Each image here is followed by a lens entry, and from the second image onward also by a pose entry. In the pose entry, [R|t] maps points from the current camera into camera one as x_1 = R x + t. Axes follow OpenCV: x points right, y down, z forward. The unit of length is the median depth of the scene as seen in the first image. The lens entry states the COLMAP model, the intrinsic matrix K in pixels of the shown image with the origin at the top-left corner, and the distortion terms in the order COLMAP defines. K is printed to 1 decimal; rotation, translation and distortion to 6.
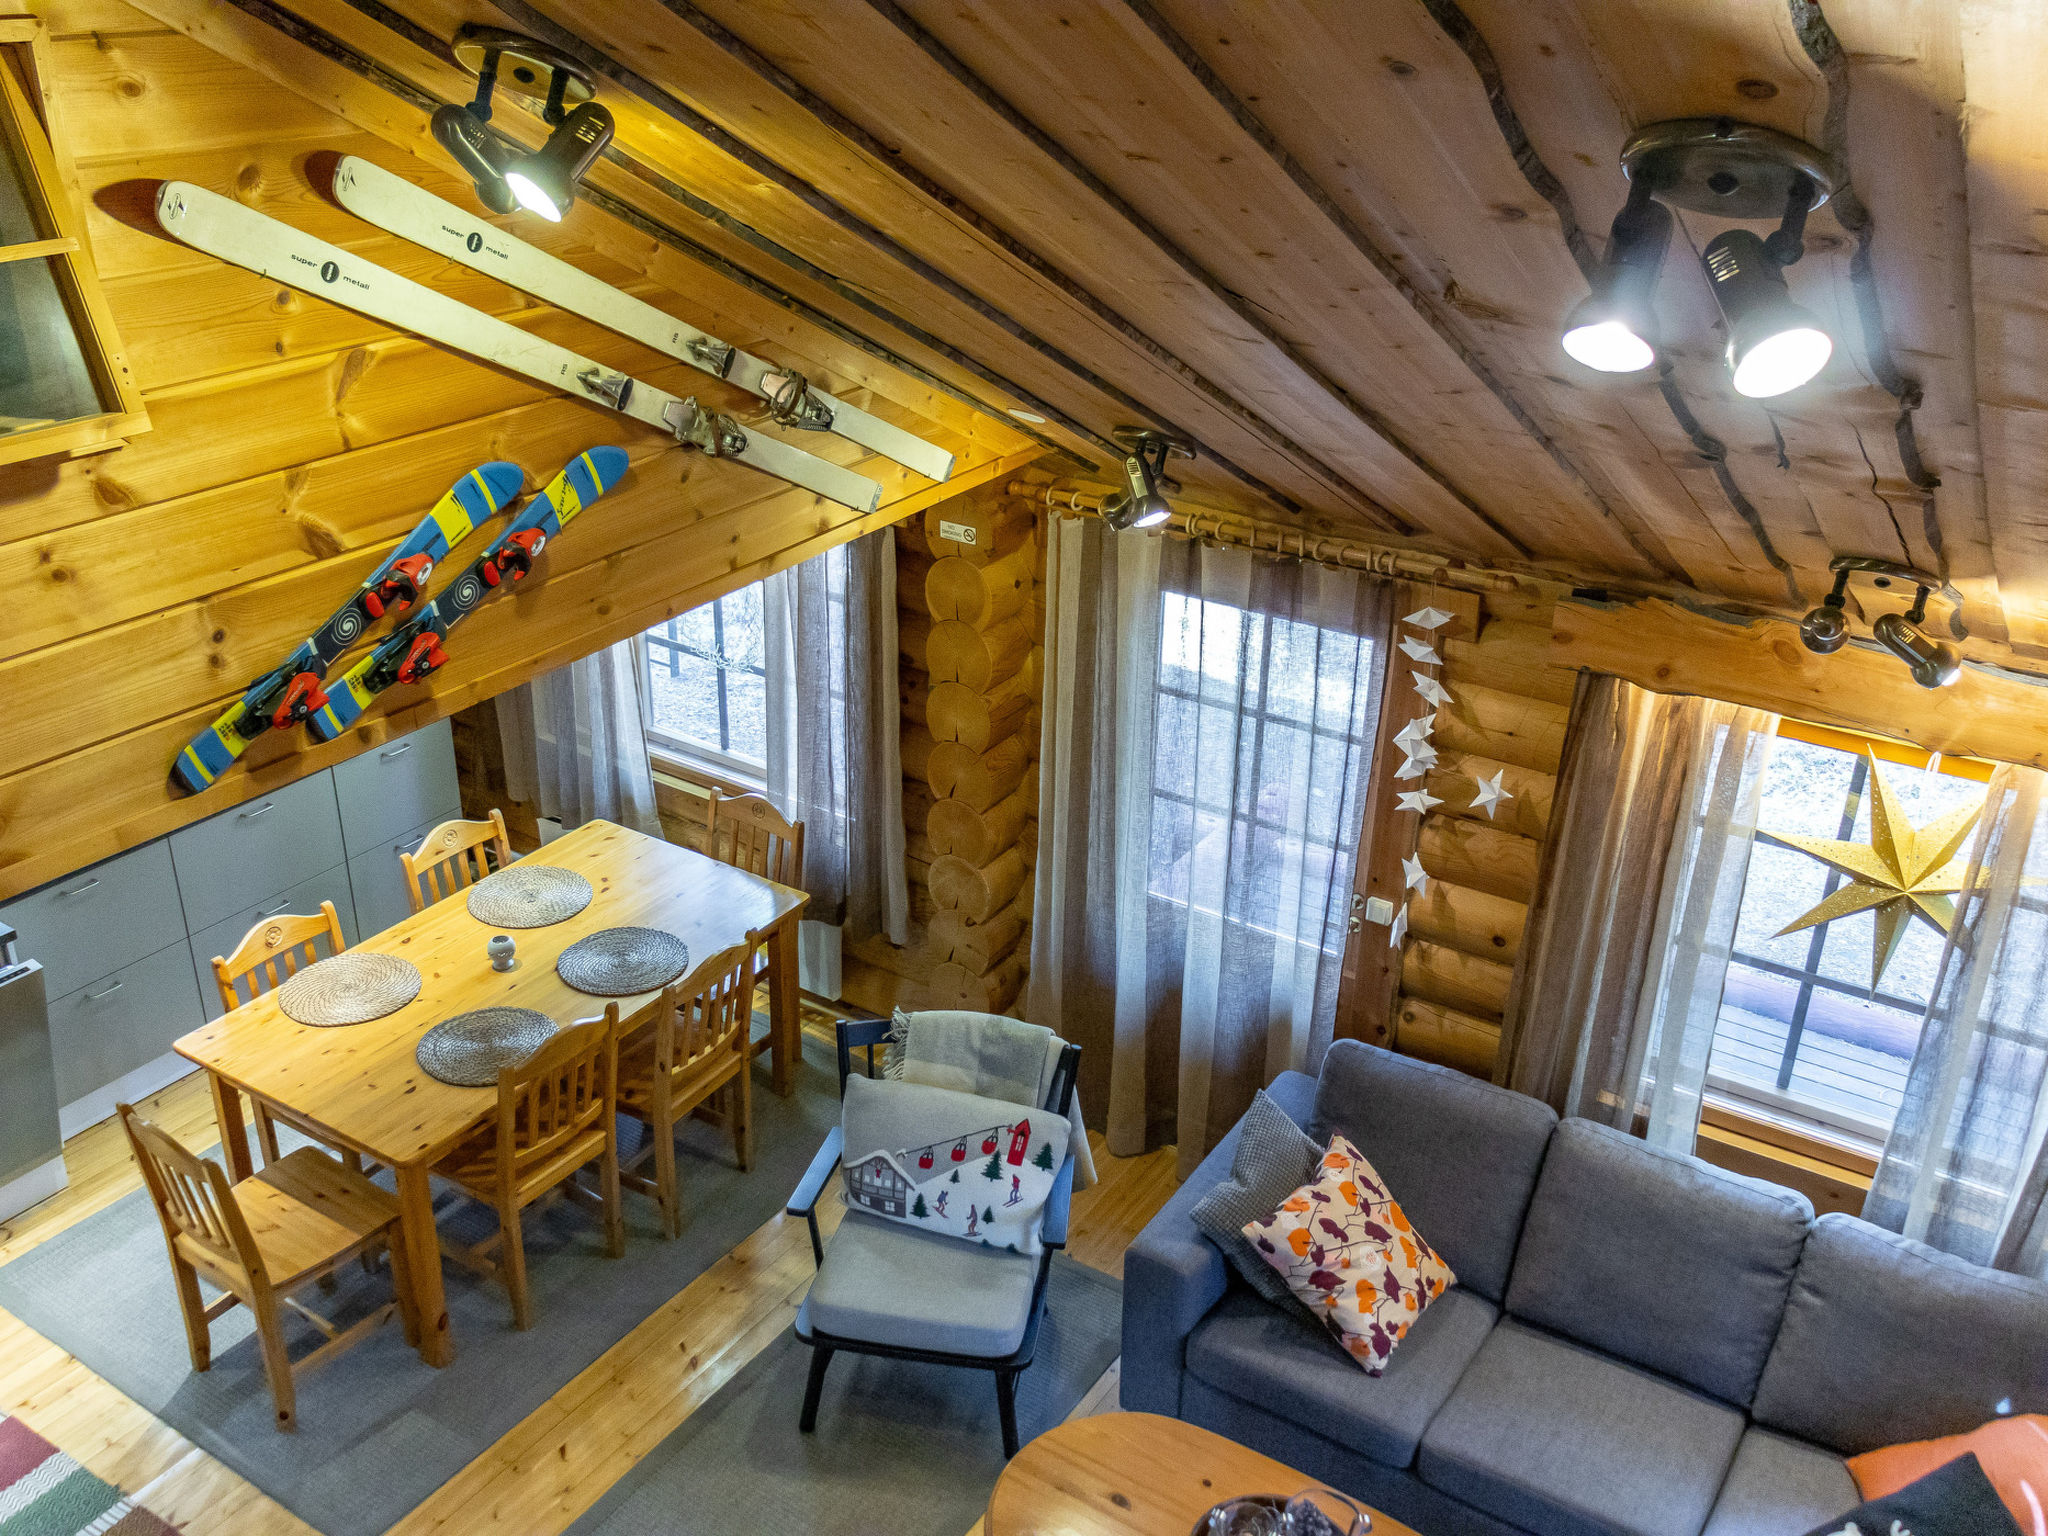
lens RADIAL K [[1819.1, 0, 1024.0], [0, 1819.1, 768.0], [0, 0, 1]] dist [0.002228, 0.003467]
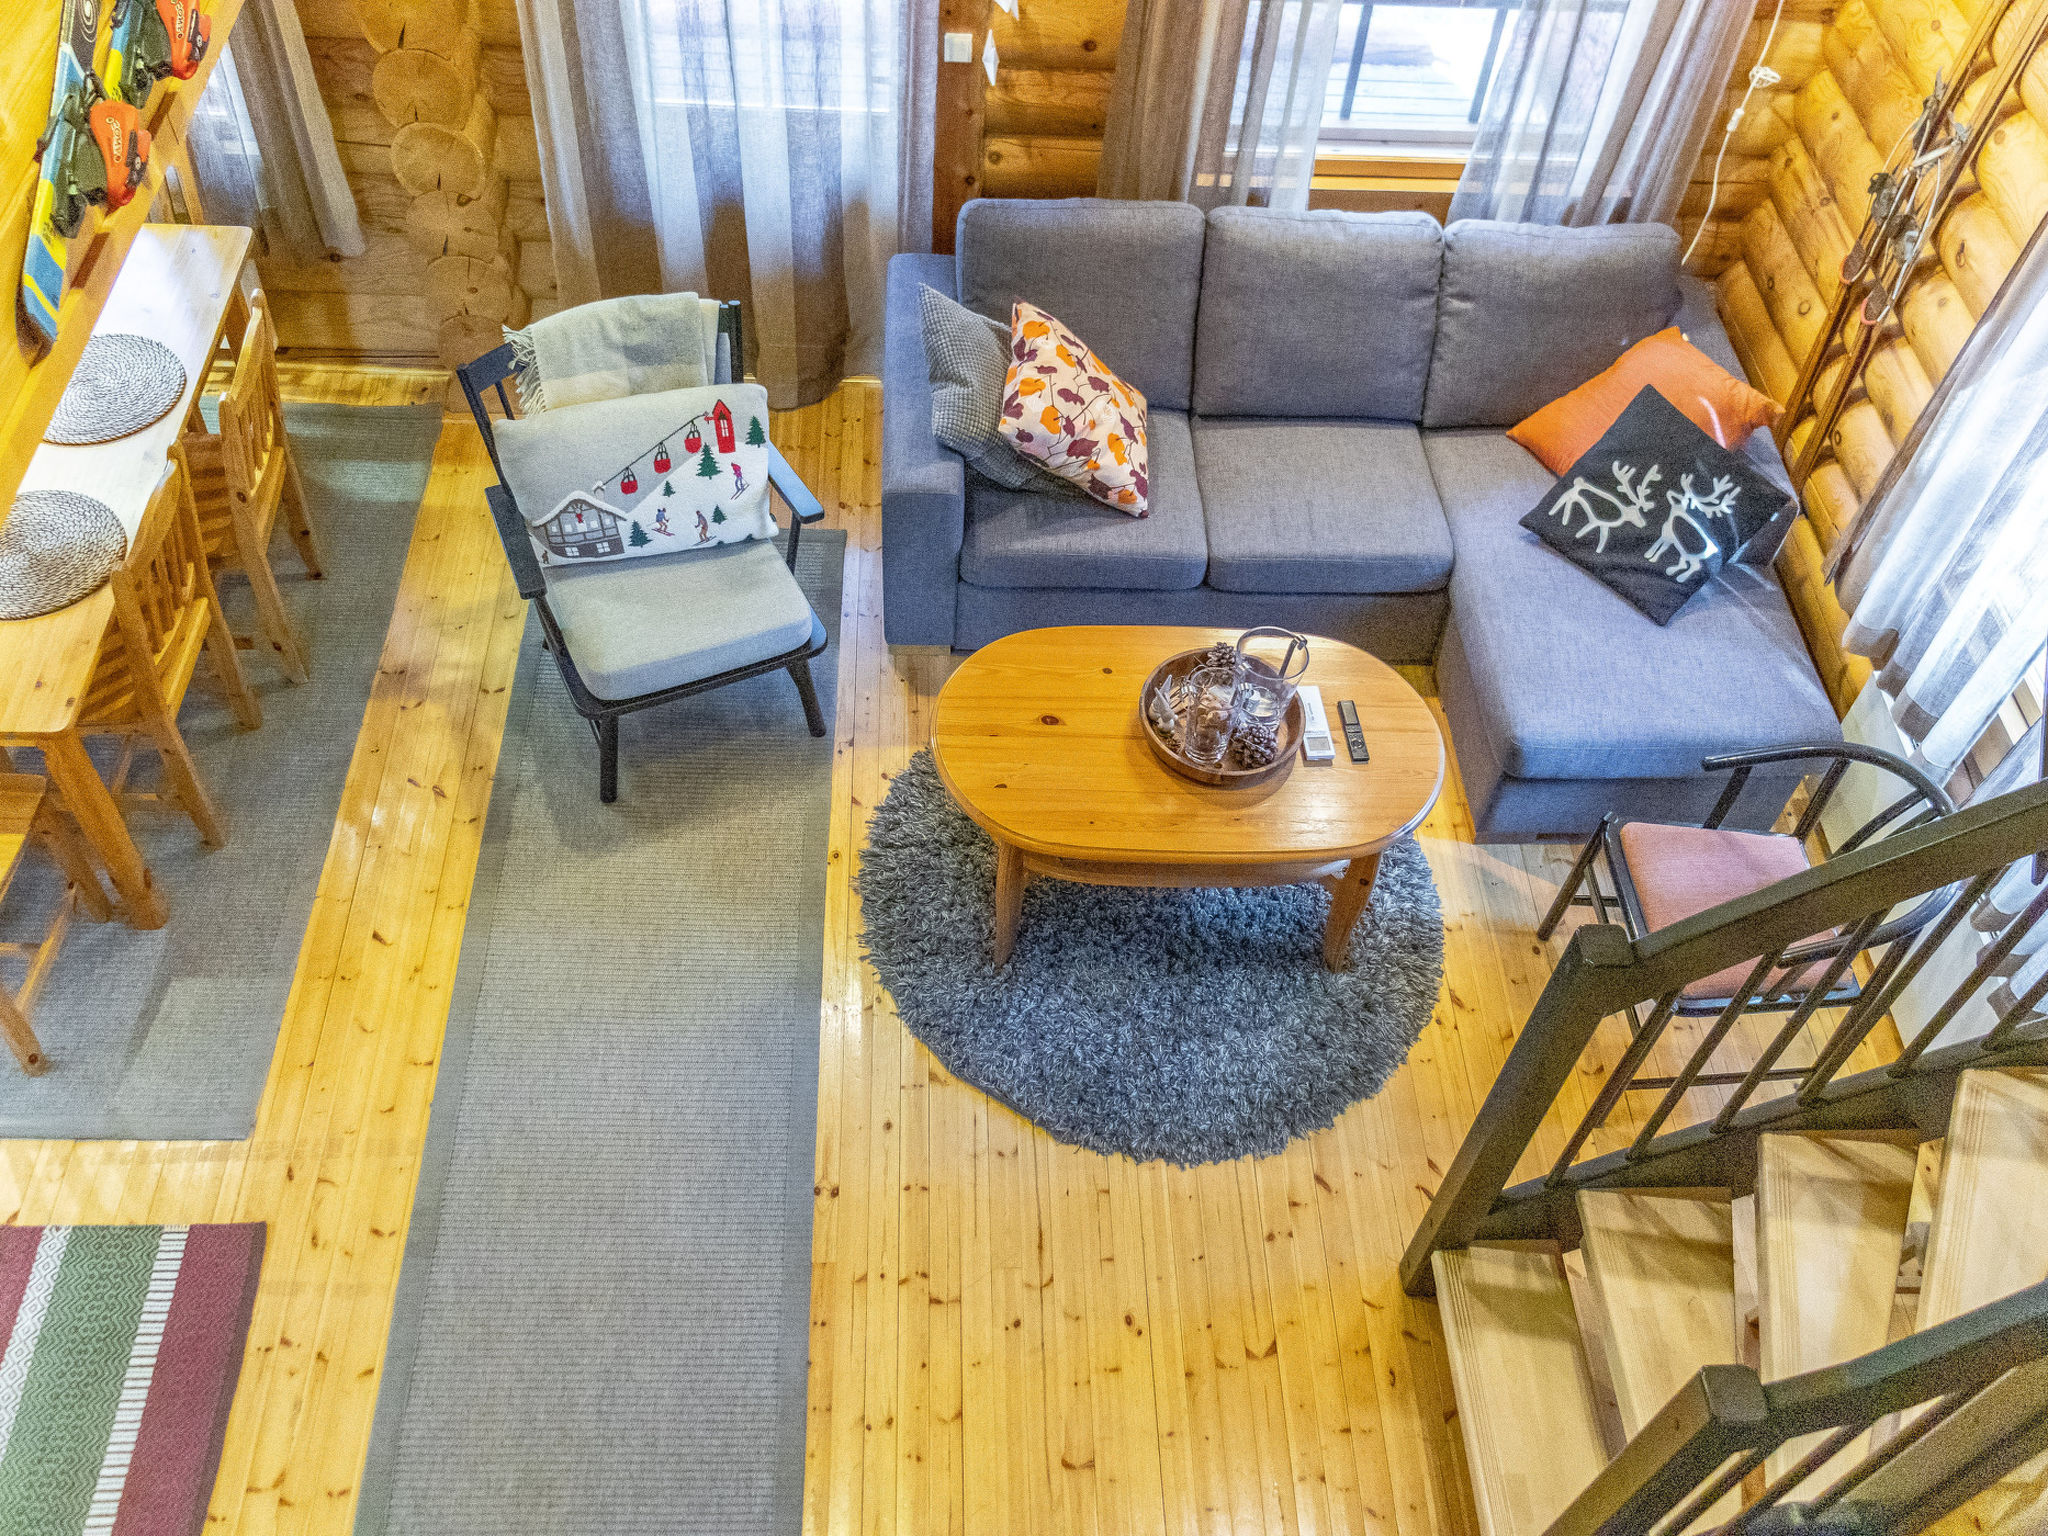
lens RADIAL K [[1819.1, 0, 1024.0], [0, 1819.1, 768.0], [0, 0, 1]] dist [0.002228, 0.003467]
pose [[0.824791, -0.422019, 0.376324, -0.287756], [0.206477, 0.844375, 0.494365, -0.063530], [-0.526391, -0.330046, 0.783571, 0.169988]]
